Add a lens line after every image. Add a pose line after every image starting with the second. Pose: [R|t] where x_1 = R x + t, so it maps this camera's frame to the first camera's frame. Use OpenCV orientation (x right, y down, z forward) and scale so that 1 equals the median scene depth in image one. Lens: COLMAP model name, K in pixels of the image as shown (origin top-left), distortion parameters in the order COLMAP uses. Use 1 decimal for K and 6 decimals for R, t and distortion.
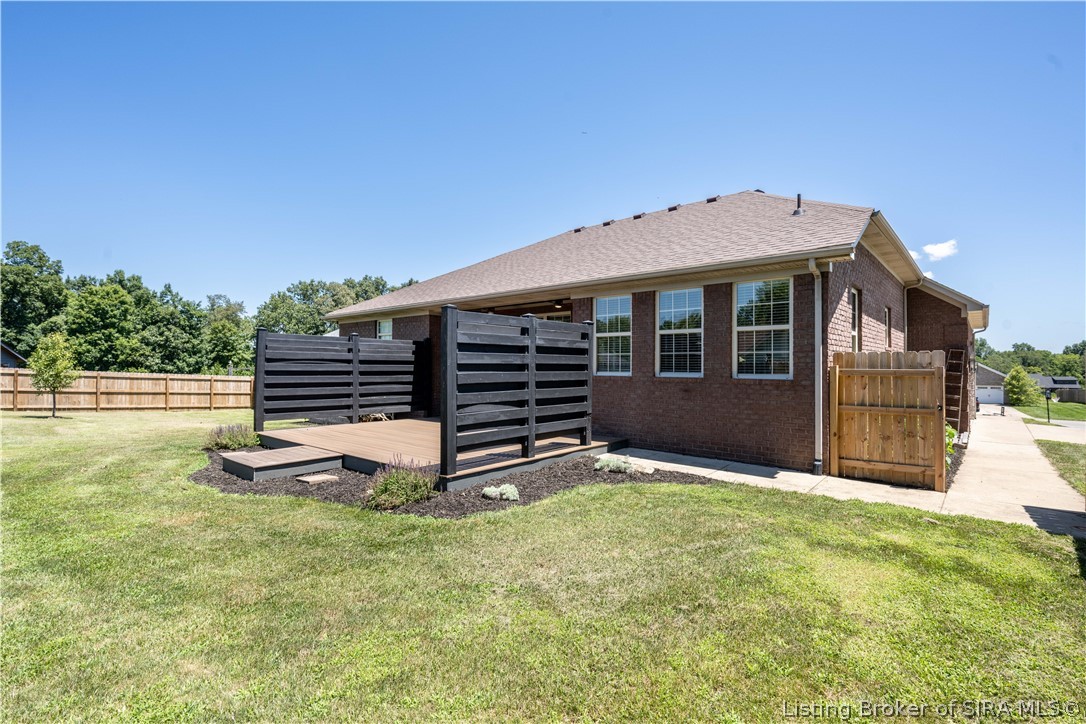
lens RADIAL K [[507.0, 0, 543.0], [0, 507.0, 362.0], [0, 0, 1]] dist [-0.000303, 0.000144]
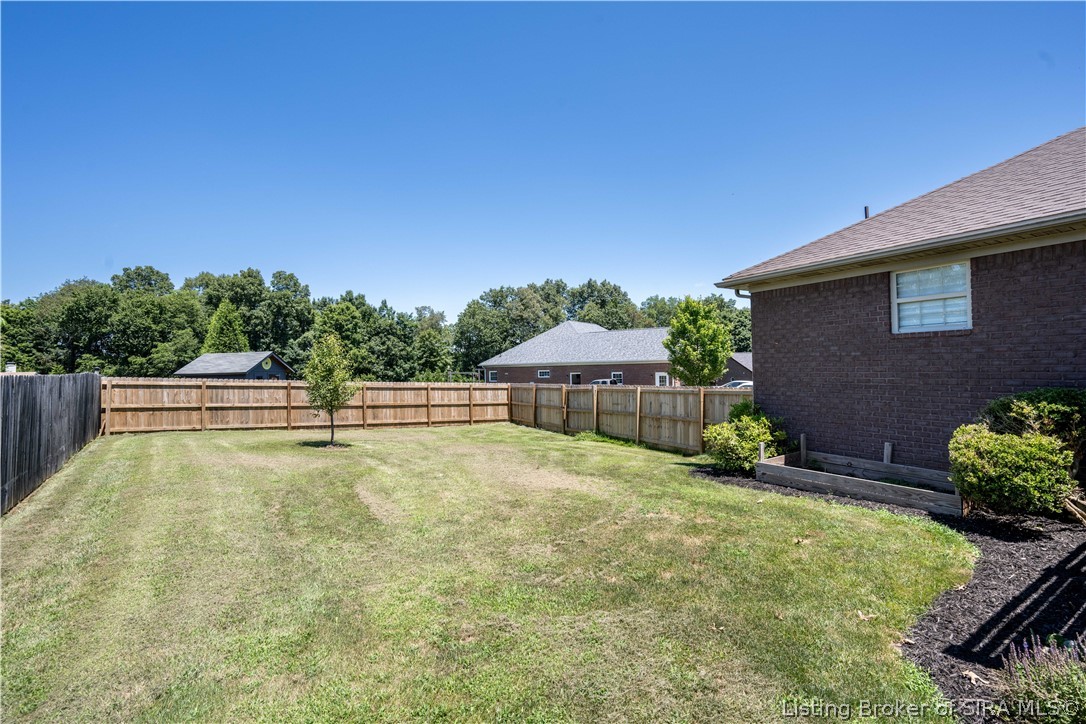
lens RADIAL K [[484.1, 0, 543.0], [0, 484.1, 362.0], [0, 0, 1]] dist [-0.000067, 0.000004]
pose [[0.952799, -0.029483, -0.302168, -0.094571], [0.030129, 0.999543, -0.002524, -0.000924], [0.302104, -0.006699, 0.953251, 0.086586]]
